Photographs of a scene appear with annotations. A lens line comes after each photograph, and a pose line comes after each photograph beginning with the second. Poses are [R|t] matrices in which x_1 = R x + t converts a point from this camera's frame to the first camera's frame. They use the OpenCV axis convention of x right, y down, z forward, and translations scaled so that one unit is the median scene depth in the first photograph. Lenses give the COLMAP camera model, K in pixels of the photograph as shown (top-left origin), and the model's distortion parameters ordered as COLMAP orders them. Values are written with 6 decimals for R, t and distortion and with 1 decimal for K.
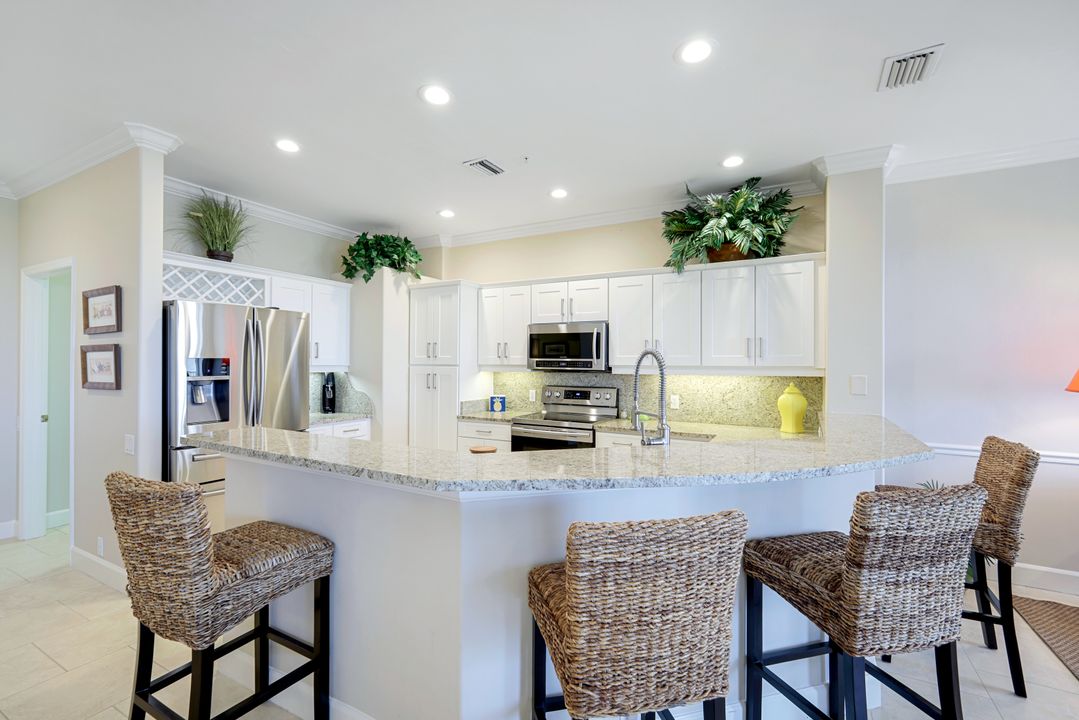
lens RADIAL K [[470.7, 0, 534.4], [0, 470.7, 360.2], [0, 0, 1]] dist [0.000115, 0.000097]
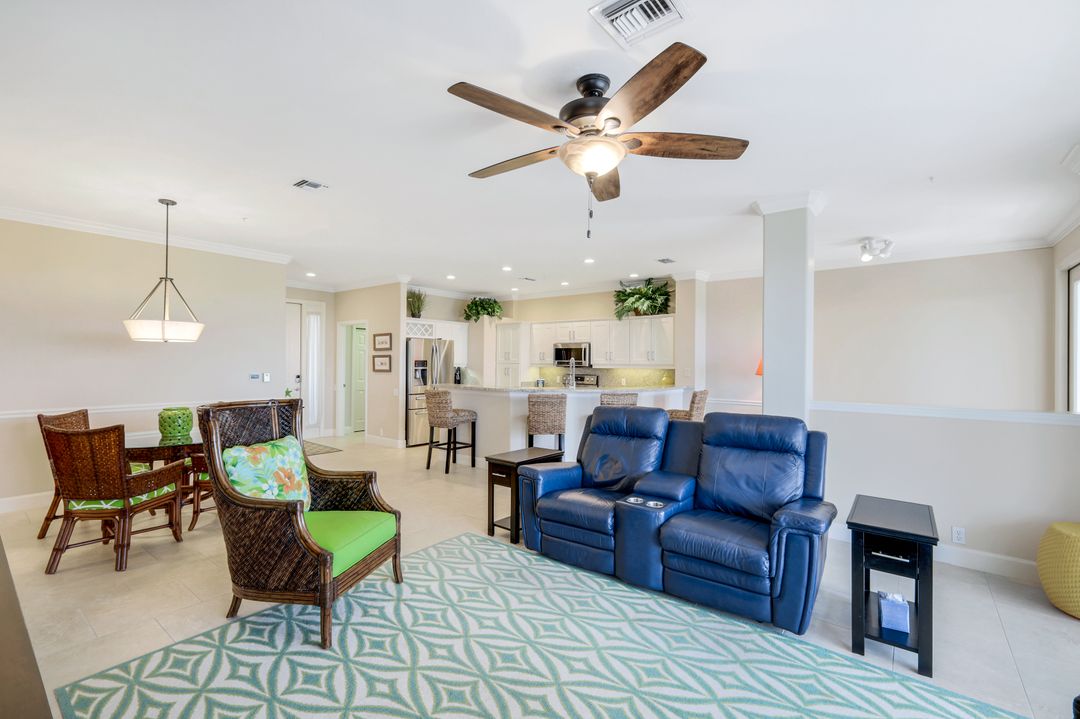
lens RADIAL K [[461.7, 0, 540.0], [0, 461.7, 359.5], [0, 0, 1]] dist [-0.031850, 0.000073]
pose [[0.986960, 0.001957, -0.160952, 0.262510], [-0.002496, 0.999992, -0.003142, -0.001206], [0.160945, 0.003503, 0.986957, -1.019373]]
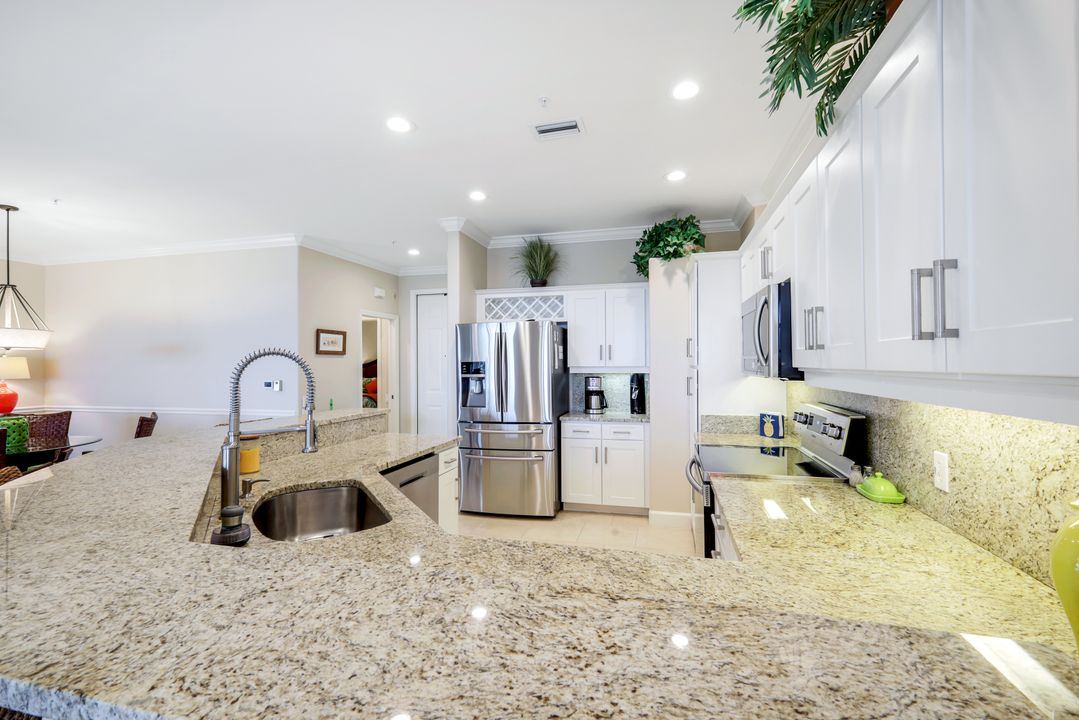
lens RADIAL K [[480.8, 0, 535.8], [0, 480.8, 363.2], [0, 0, 1]] dist [0.002454, 0.000327]
pose [[0.247411, -0.003711, -0.968904, 0.578541], [0.011982, 0.999928, -0.000771, 0.002680], [0.968837, -0.011418, 0.247438, 0.605782]]
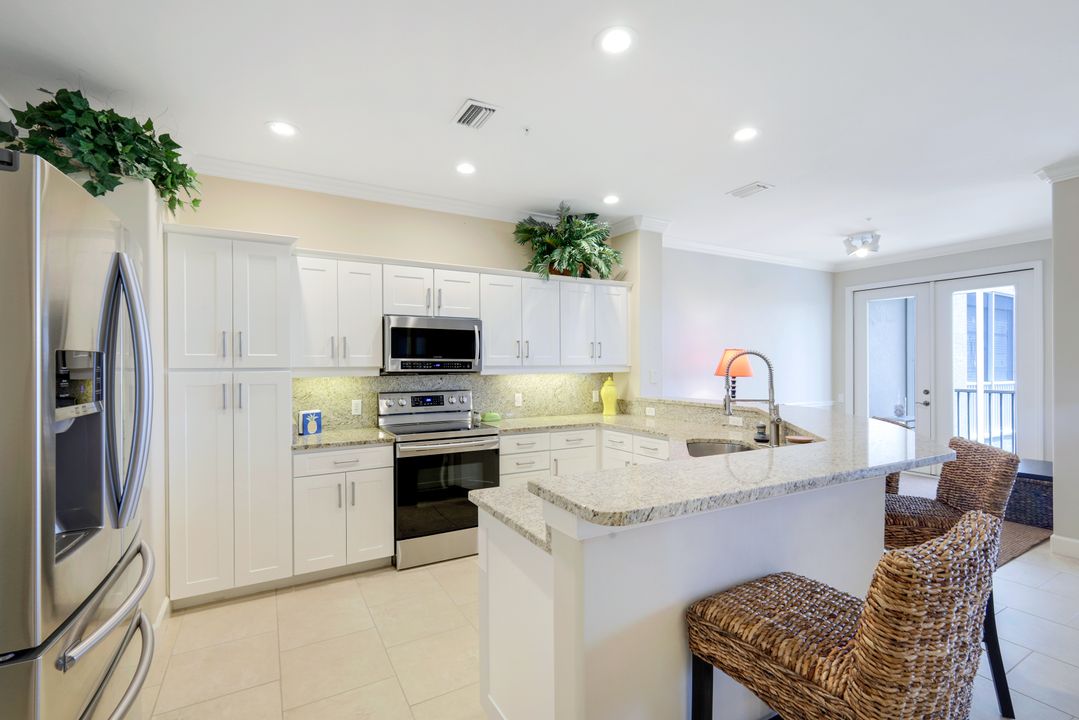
lens RADIAL K [[480.8, 0, 535.8], [0, 480.8, 363.2], [0, 0, 1]] dist [0.002454, 0.000327]
pose [[0.526314, -0.005215, 0.850274, -0.598297], [0.002968, 0.999986, 0.004296, 0.001597], [-0.850285, 0.000262, 0.526322, 0.396901]]
